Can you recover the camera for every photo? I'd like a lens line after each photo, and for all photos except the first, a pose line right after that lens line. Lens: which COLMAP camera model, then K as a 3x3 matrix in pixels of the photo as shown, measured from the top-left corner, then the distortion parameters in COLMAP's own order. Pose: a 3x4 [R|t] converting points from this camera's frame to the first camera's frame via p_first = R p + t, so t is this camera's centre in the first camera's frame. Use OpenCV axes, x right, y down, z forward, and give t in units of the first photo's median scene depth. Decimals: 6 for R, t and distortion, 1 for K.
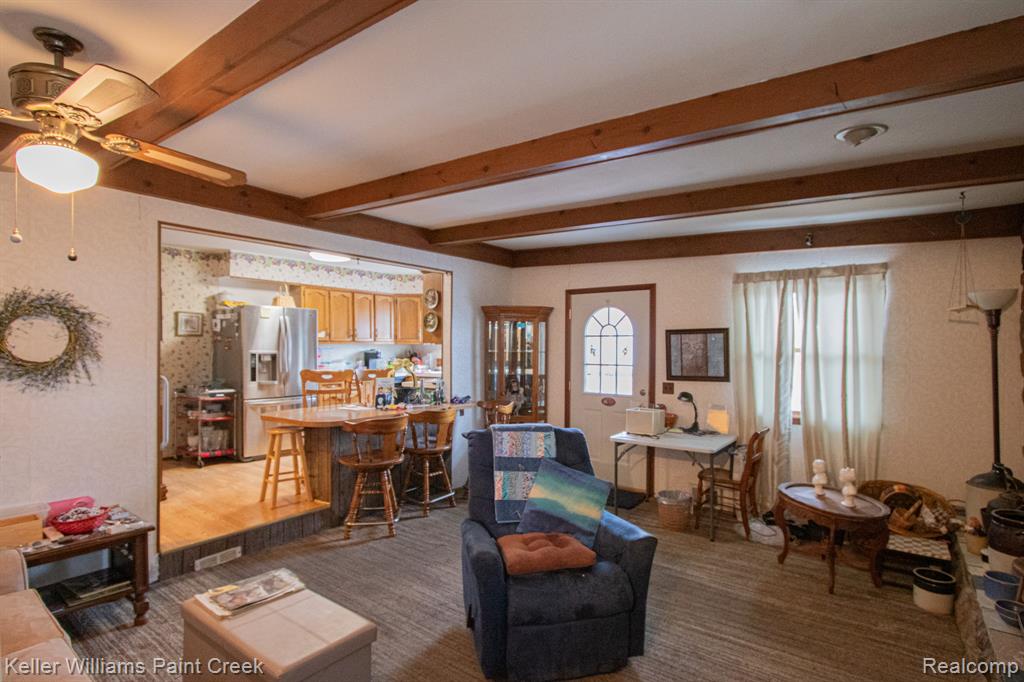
lens RADIAL K [[495.1, 0, 518.8], [0, 495.1, 345.7], [0, 0, 1]] dist [-0.013175, 0.000507]
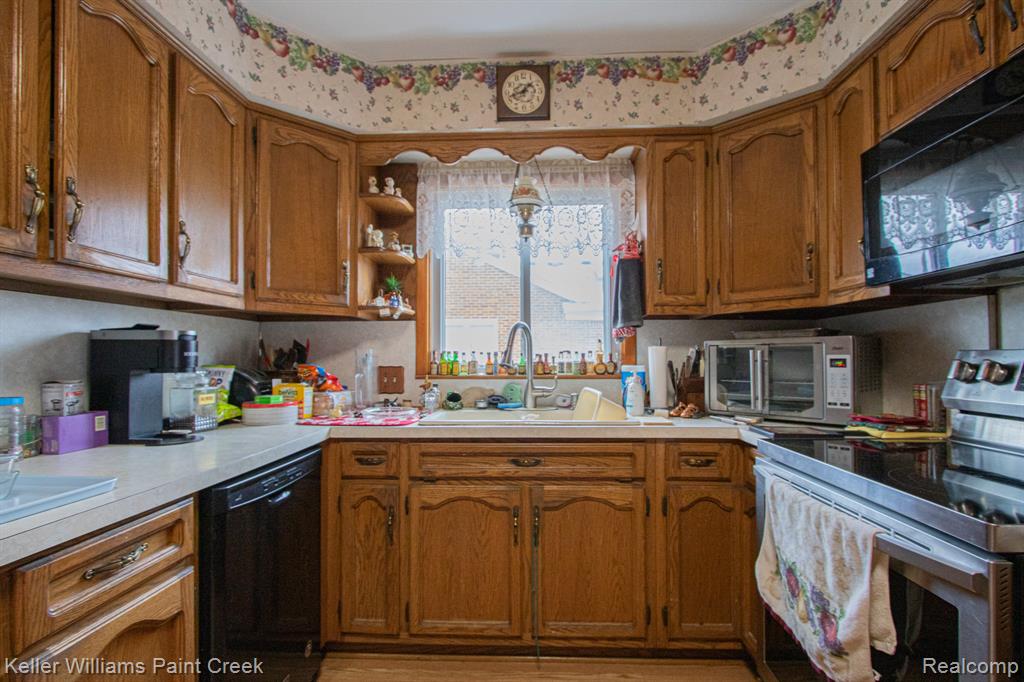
lens RADIAL K [[495.1, 0, 516.6], [0, 495.1, 349.7], [0, 0, 1]] dist [-0.013175, 0.000507]
pose [[0.824740, 0.002794, 0.565505, -0.361373], [0.002662, 0.999958, -0.008824, 0.024547], [-0.565506, 0.008783, 0.824698, 0.950279]]
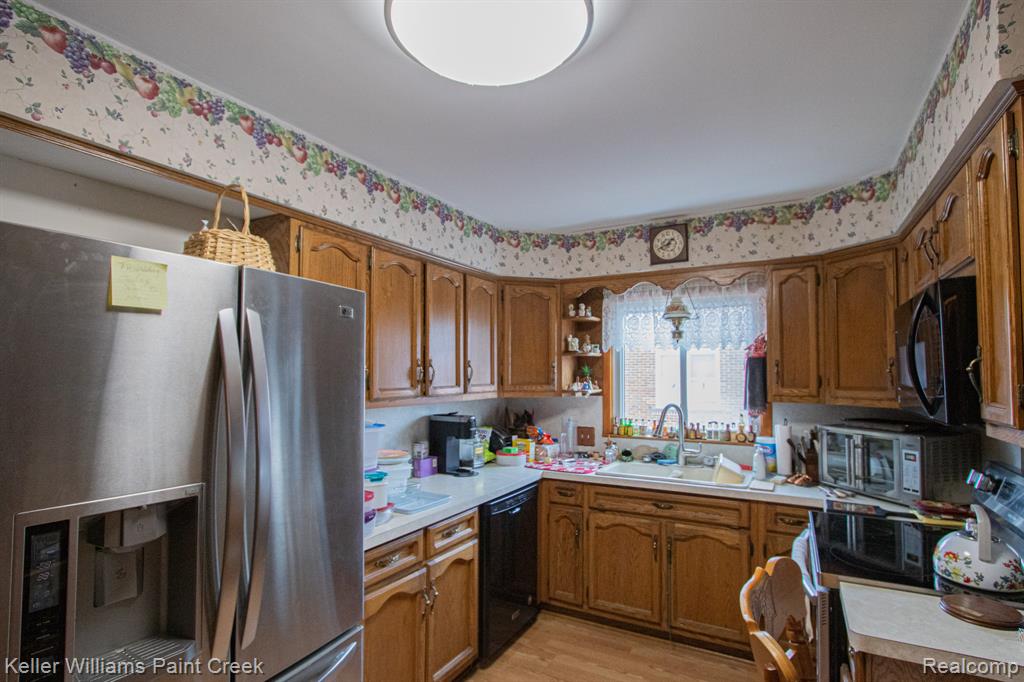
lens RADIAL K [[495.1, 0, 517.8], [0, 495.1, 348.2], [0, 0, 1]] dist [-0.013175, 0.000507]
pose [[0.989994, 0.006465, 0.140958, -0.381859], [0.000303, 0.998850, -0.047940, -0.031833], [-0.141106, 0.047503, 0.988854, 0.763150]]
